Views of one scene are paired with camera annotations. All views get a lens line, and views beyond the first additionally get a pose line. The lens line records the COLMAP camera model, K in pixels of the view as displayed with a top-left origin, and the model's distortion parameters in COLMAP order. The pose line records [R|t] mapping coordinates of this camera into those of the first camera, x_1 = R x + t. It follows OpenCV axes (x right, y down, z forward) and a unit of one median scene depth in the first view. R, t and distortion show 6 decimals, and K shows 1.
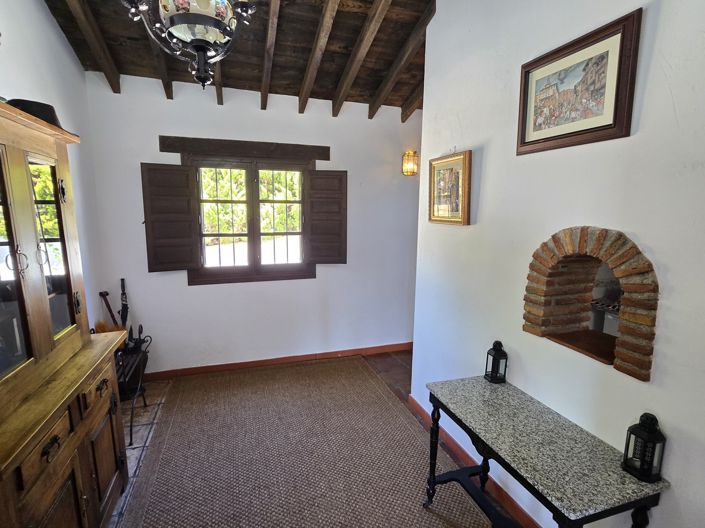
lens RADIAL K [[402.1, 0, 352.5], [0, 402.1, 264.0], [0, 0, 1]] dist [-0.007765, -0.001549]
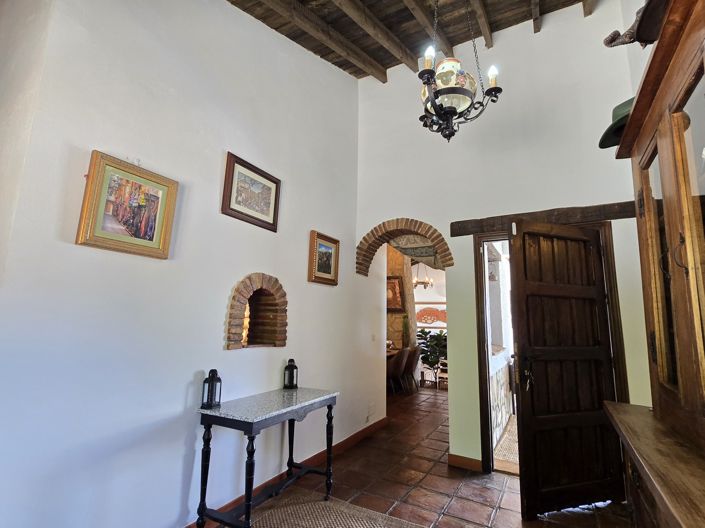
lens RADIAL K [[402.1, 0, 352.5], [0, 402.1, 264.0], [0, 0, 1]] dist [-0.007765, -0.001549]
pose [[-0.706036, 0.087146, 0.702794, -0.941802], [0.066327, 0.996175, -0.056891, -0.004802], [-0.705063, 0.006447, -0.709115, 1.941286]]
